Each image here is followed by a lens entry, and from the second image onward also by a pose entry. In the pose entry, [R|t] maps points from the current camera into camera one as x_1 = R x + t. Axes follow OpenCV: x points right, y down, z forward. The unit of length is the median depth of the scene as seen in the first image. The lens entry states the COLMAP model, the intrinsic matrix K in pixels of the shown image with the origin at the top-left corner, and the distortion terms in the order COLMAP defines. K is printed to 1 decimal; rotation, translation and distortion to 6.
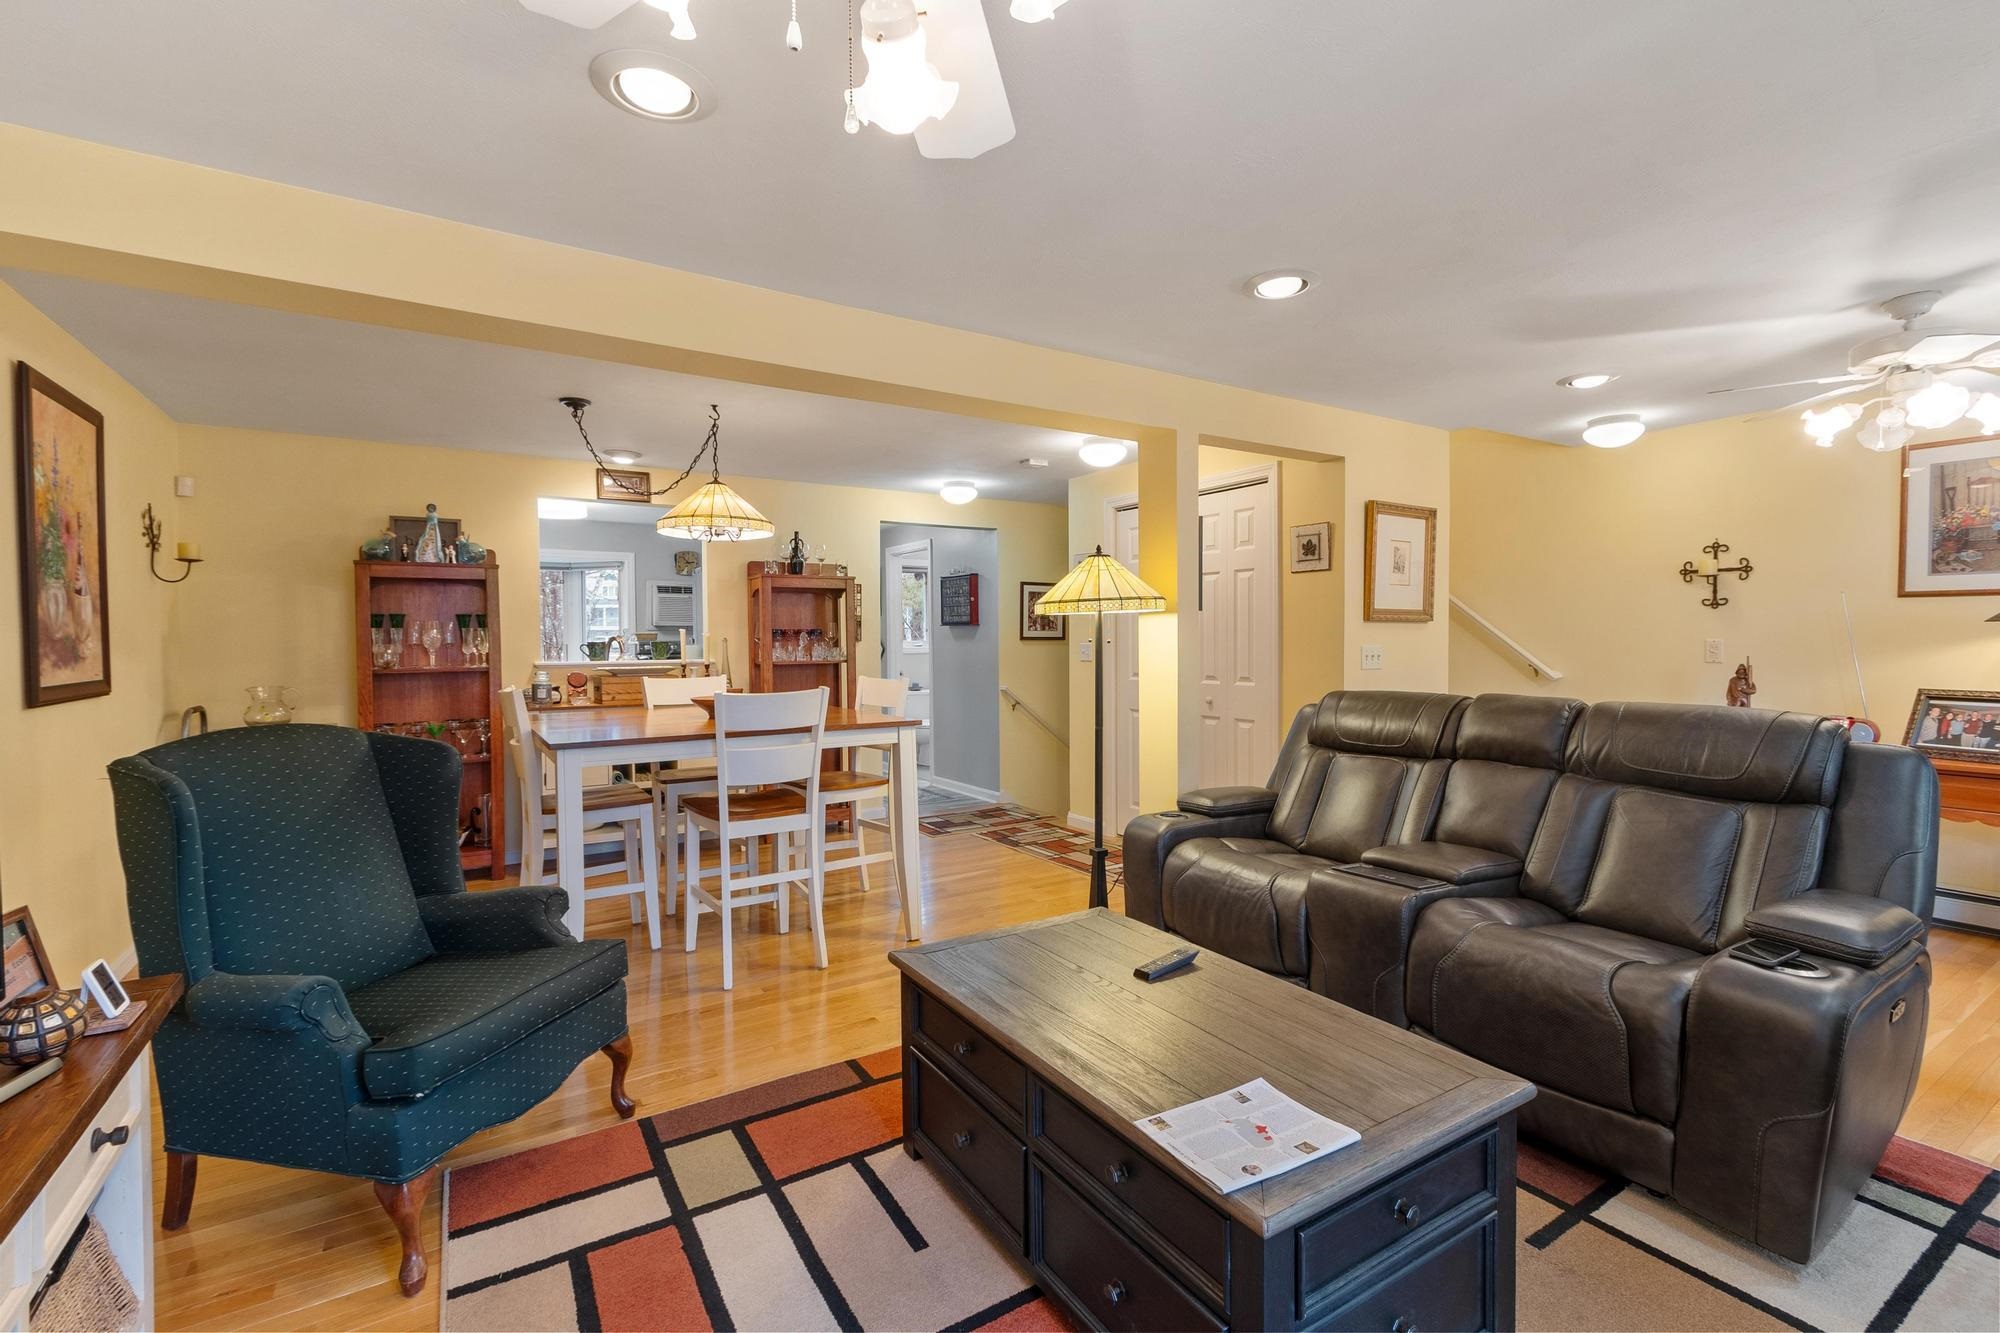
lens RADIAL K [[874.0, 0, 997.1], [0, 874.0, 665.2], [0, 0, 1]] dist [-0.002570, -0.002746]
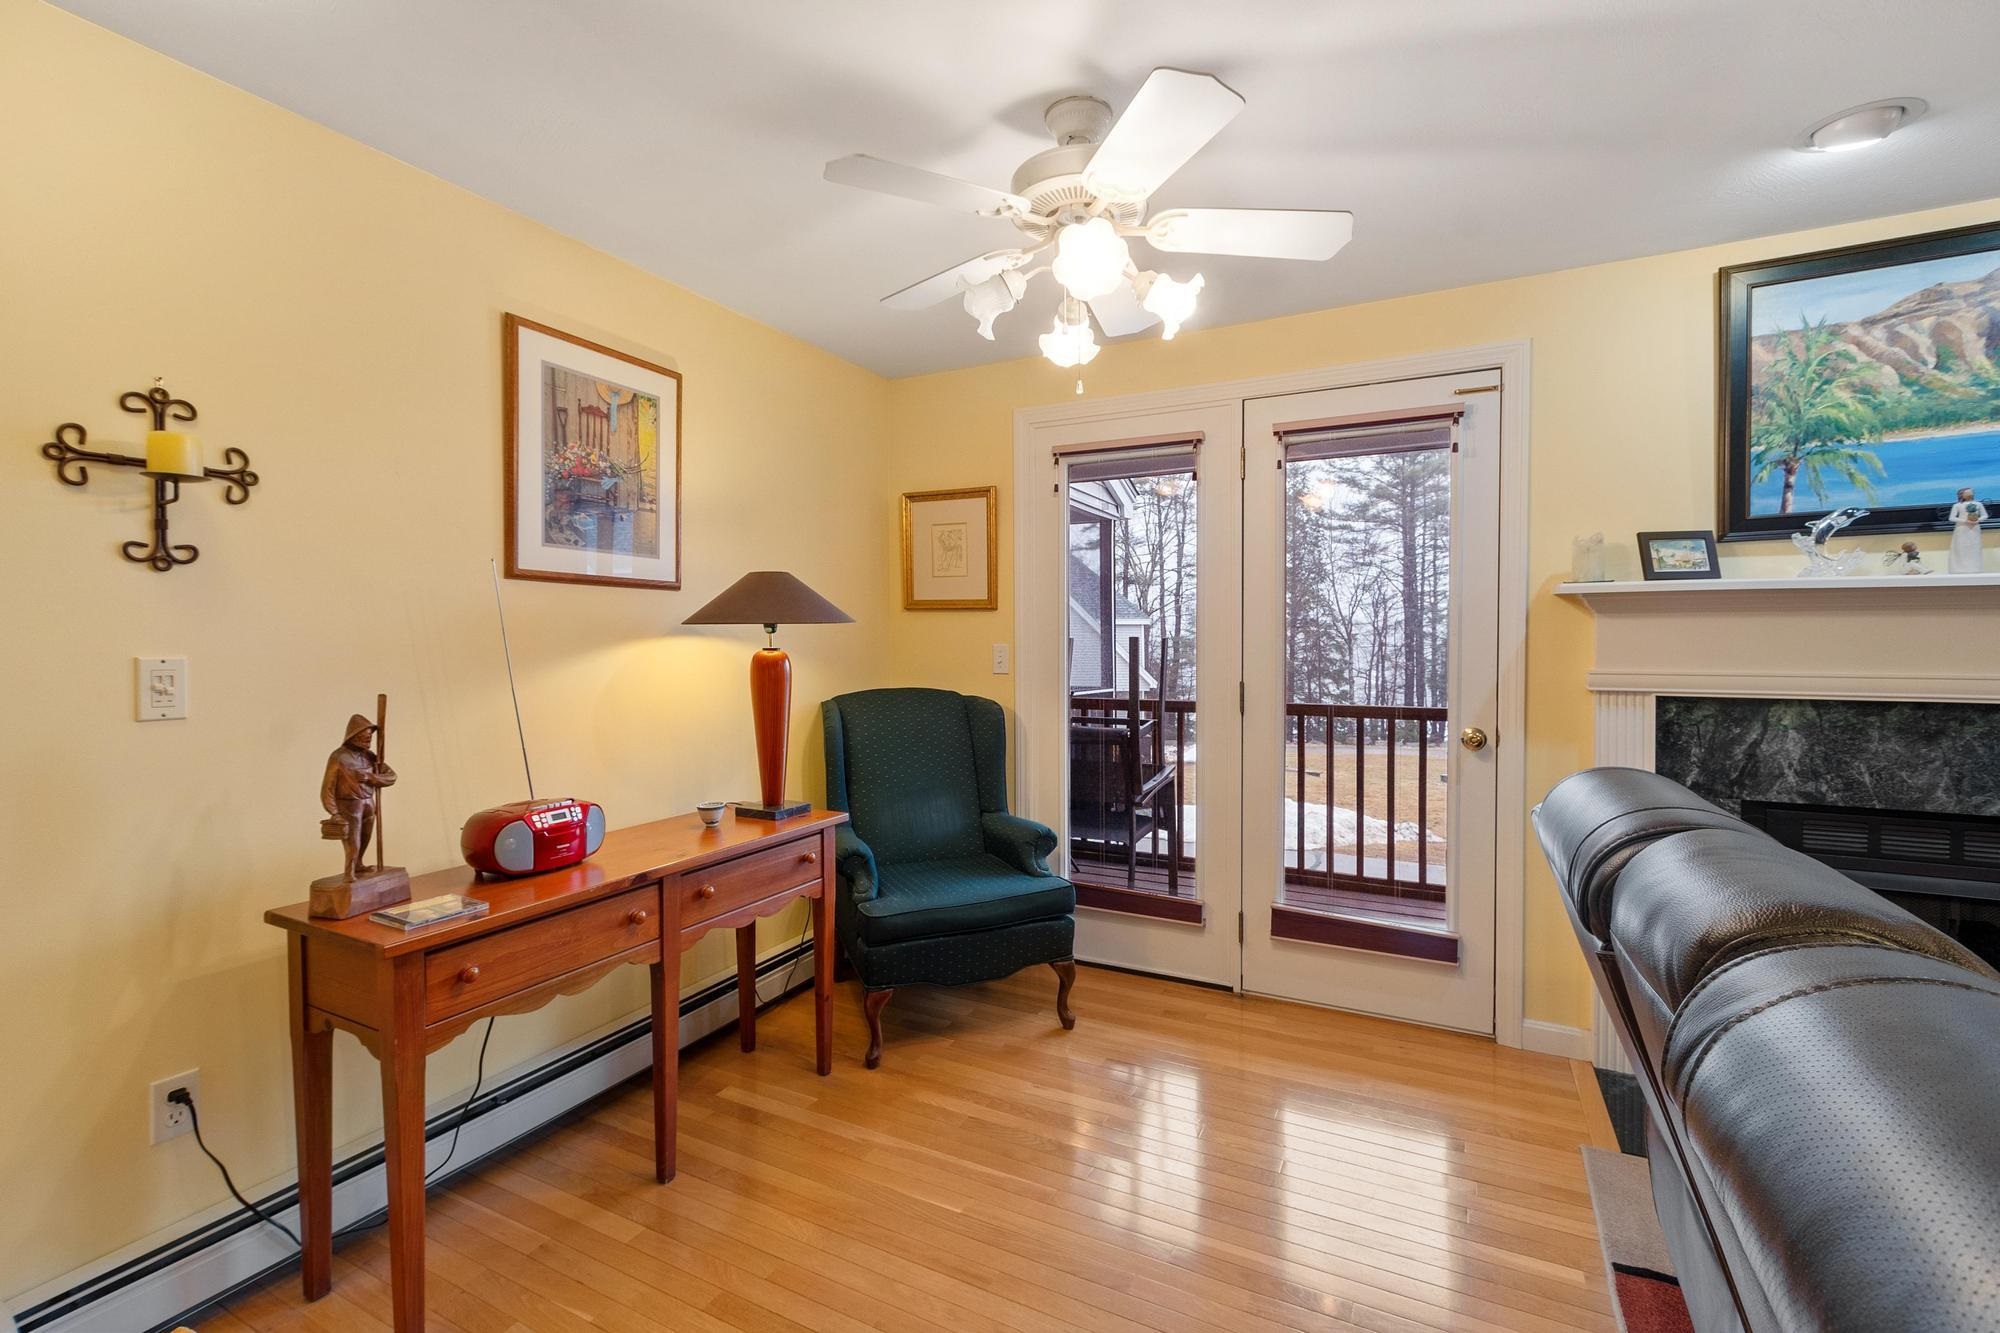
lens RADIAL K [[874.0, 0, 994.6], [0, 874.0, 656.4], [0, 0, 1]] dist [-0.002570, -0.002746]
pose [[-0.498388, -0.006425, 0.866930, 0.303290], [0.032978, 0.999108, 0.026363, -0.024789], [-0.866327, 0.041728, -0.497731, 0.796872]]
